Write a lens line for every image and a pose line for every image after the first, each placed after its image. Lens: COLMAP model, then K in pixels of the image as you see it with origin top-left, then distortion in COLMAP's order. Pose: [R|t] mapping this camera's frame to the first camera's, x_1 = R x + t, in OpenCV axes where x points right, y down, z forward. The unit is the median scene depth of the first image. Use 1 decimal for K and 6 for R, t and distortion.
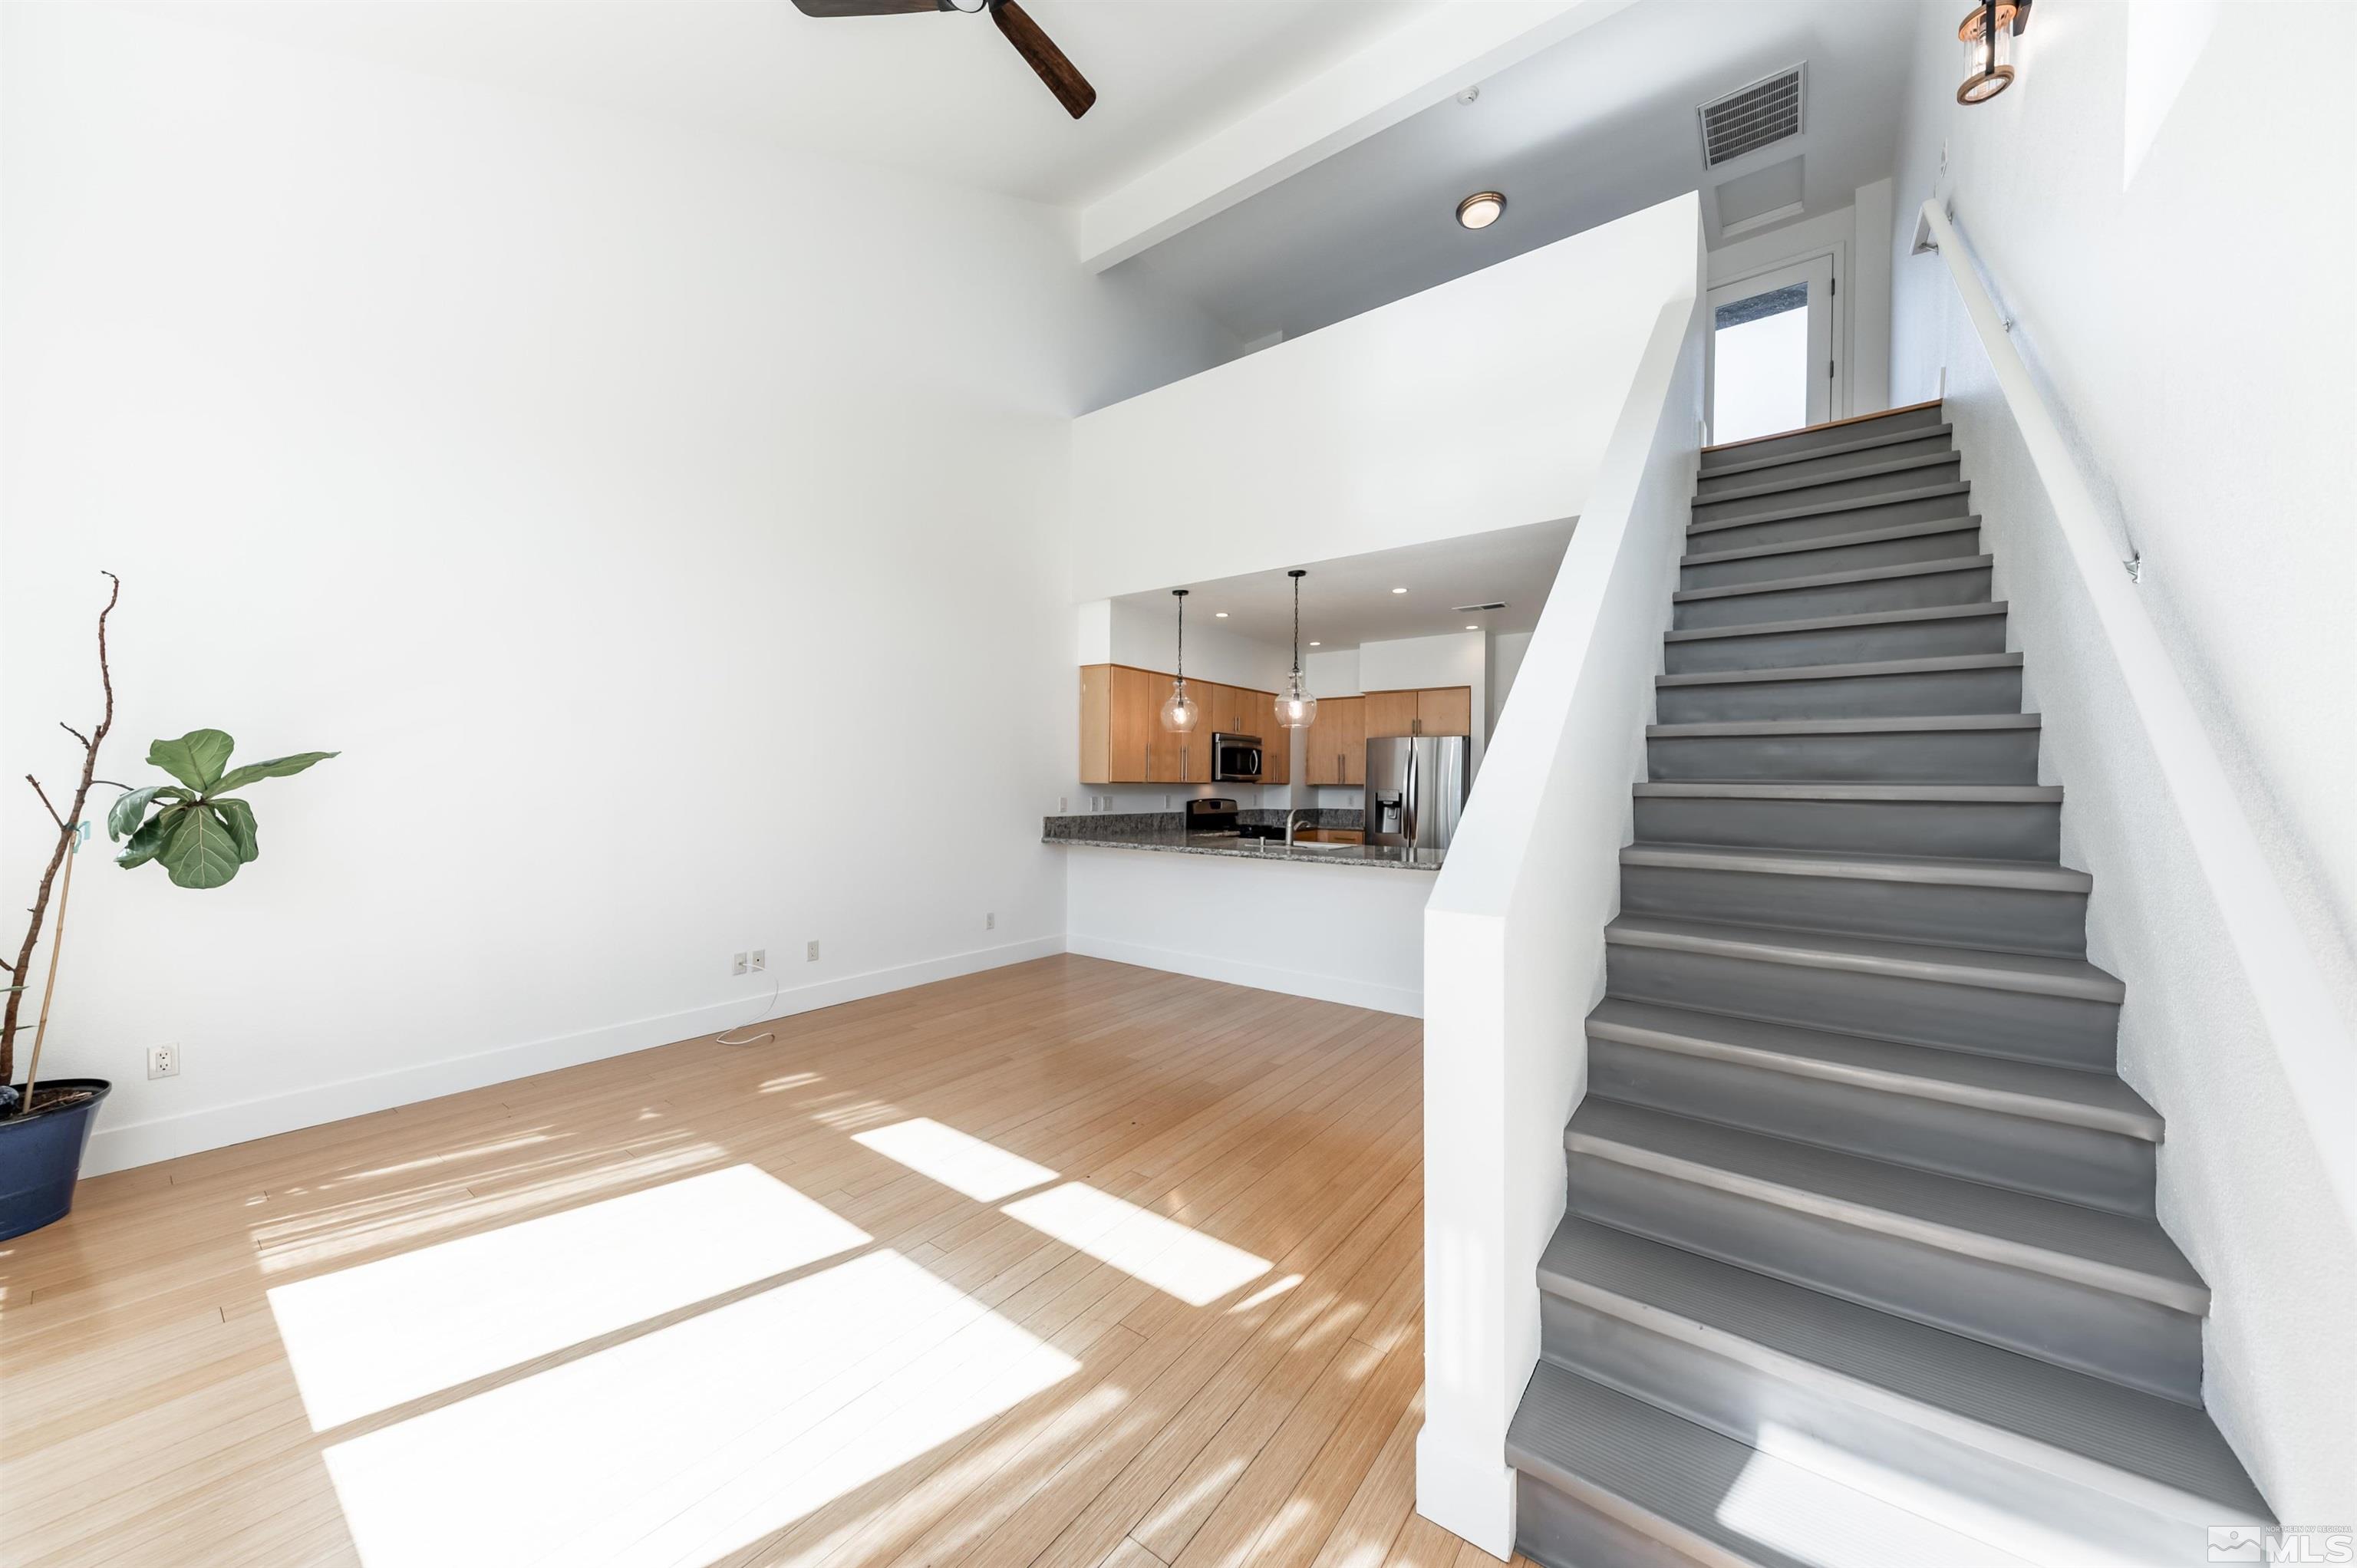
lens RADIAL K [[817.2, 0, 1177.0], [0, 817.2, 787.0], [0, 0, 1]] dist [0.000325, 0.000020]
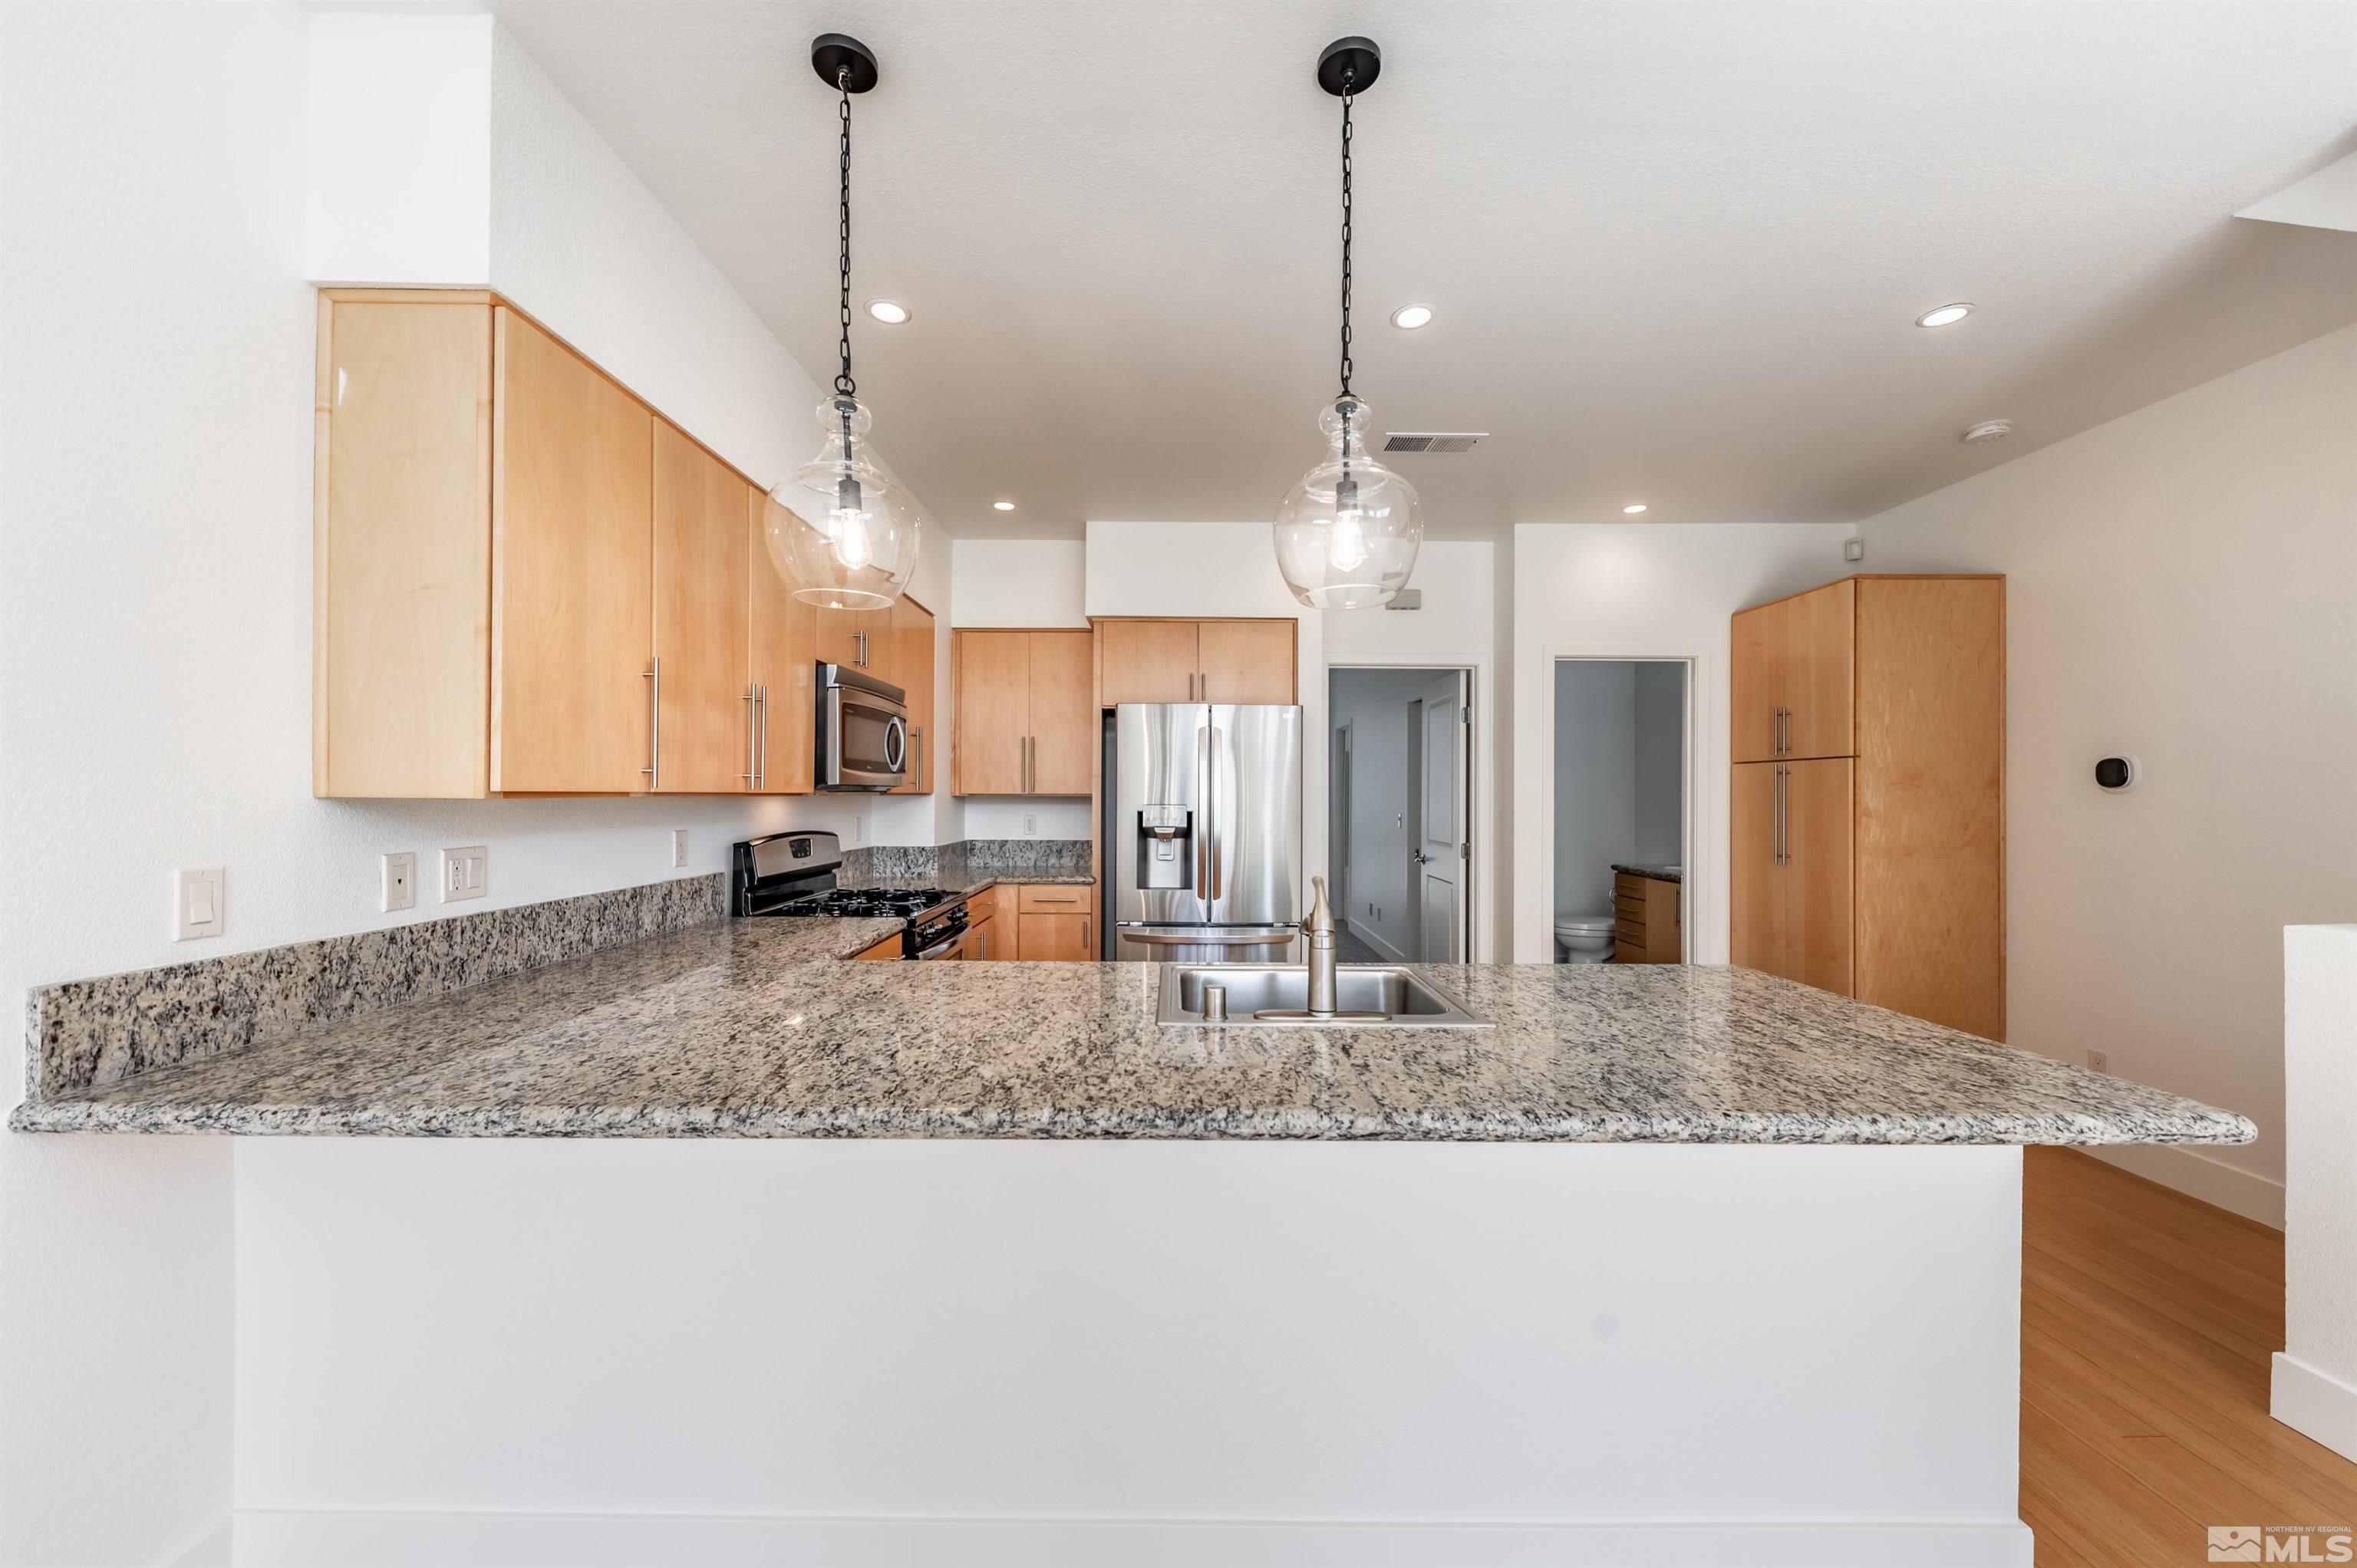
lens RADIAL K [[865.2, 0, 1183.2], [0, 865.2, 792.0], [0, 0, 1]] dist [-0.001179, -0.000309]
pose [[0.797654, -0.003785, 0.603103, -0.062195], [0.005328, 0.999986, -0.000770, -0.004314], [-0.603092, 0.003828, 0.797663, 0.577809]]
